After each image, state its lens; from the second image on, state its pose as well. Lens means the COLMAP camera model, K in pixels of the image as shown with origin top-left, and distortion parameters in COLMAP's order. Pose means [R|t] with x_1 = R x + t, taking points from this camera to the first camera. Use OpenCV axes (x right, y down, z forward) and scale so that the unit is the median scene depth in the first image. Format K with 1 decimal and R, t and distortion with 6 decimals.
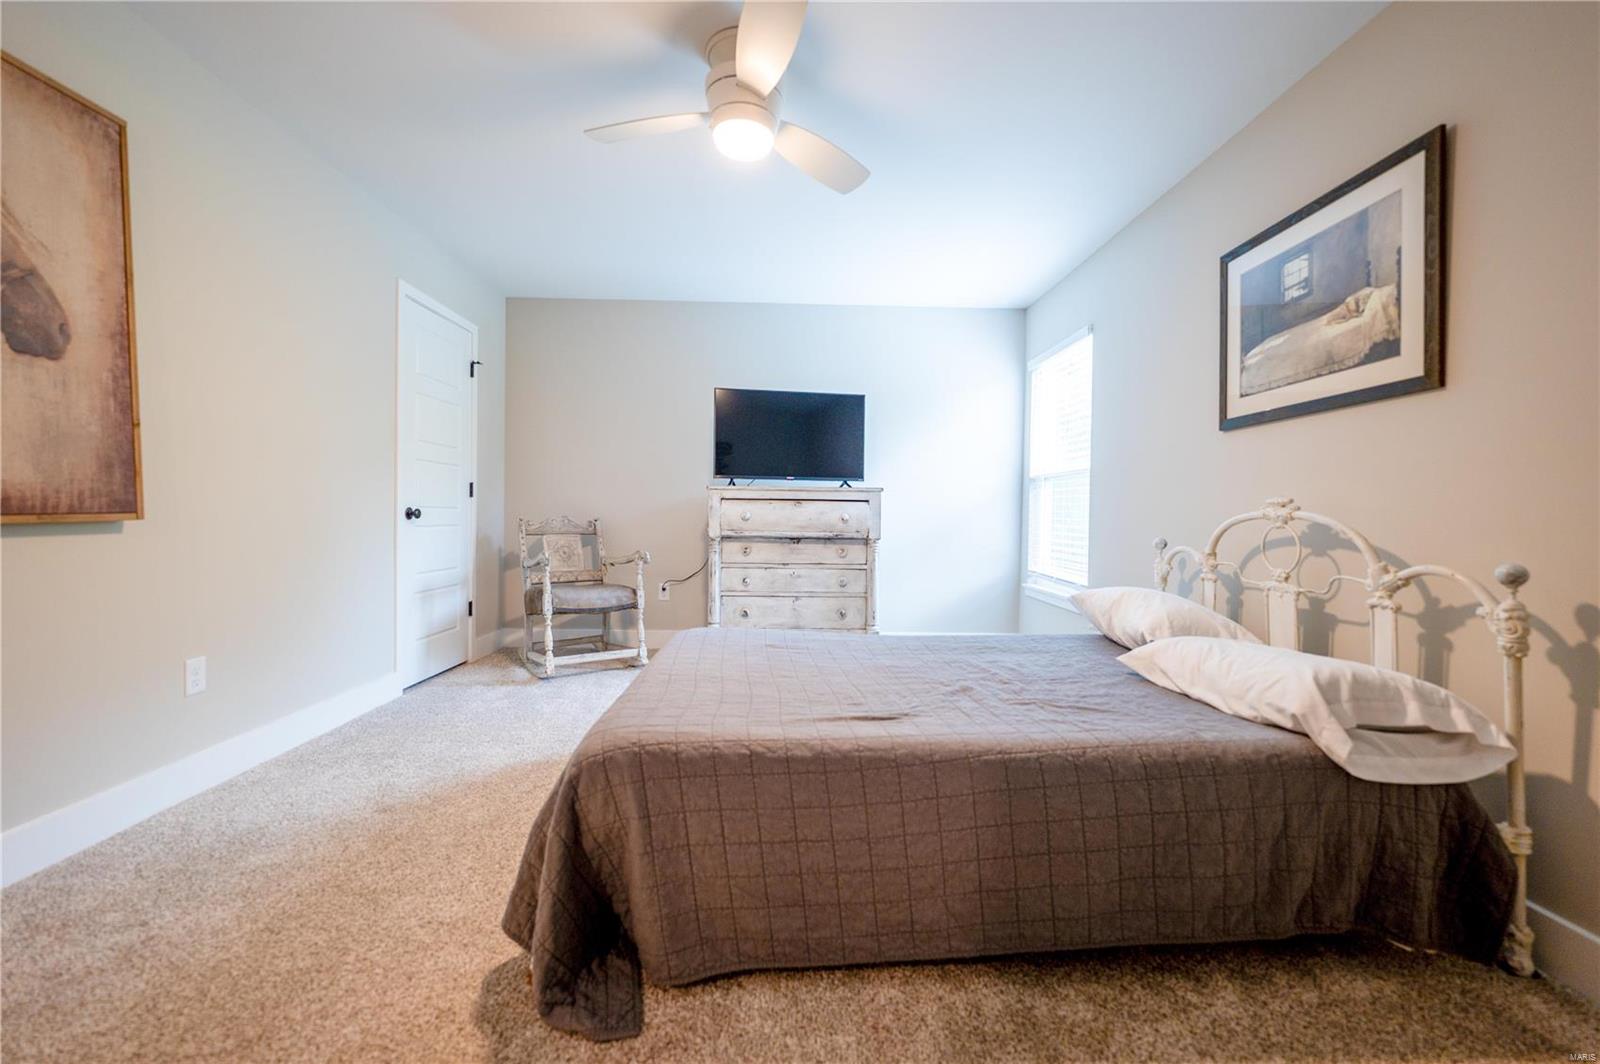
lens RADIAL K [[661.2, 0, 813.3], [0, 661.2, 524.3], [0, 0, 1]] dist [0.001987, -0.001470]
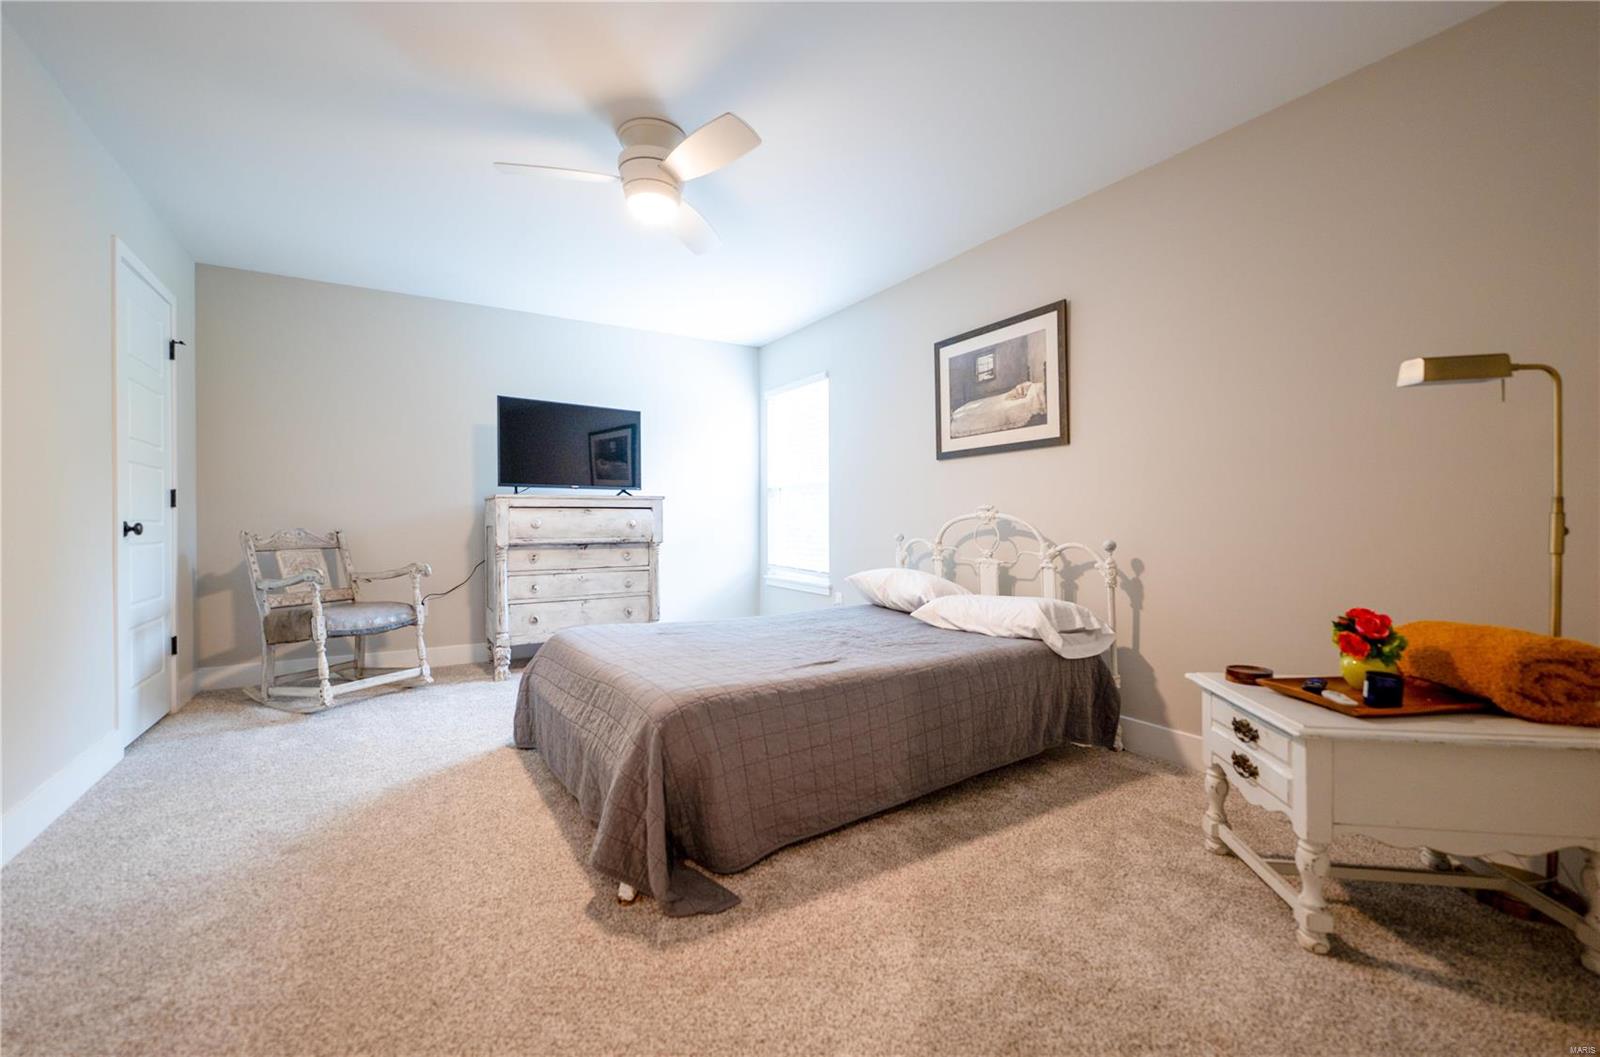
lens RADIAL K [[661.2, 0, 795.9], [0, 661.2, 520.7], [0, 0, 1]] dist [0.001987, -0.001470]
pose [[0.865989, -0.017934, 0.499742, -0.489395], [0.023451, 0.999714, -0.004761, -0.006205], [-0.499513, 0.015843, 0.866161, -0.153187]]
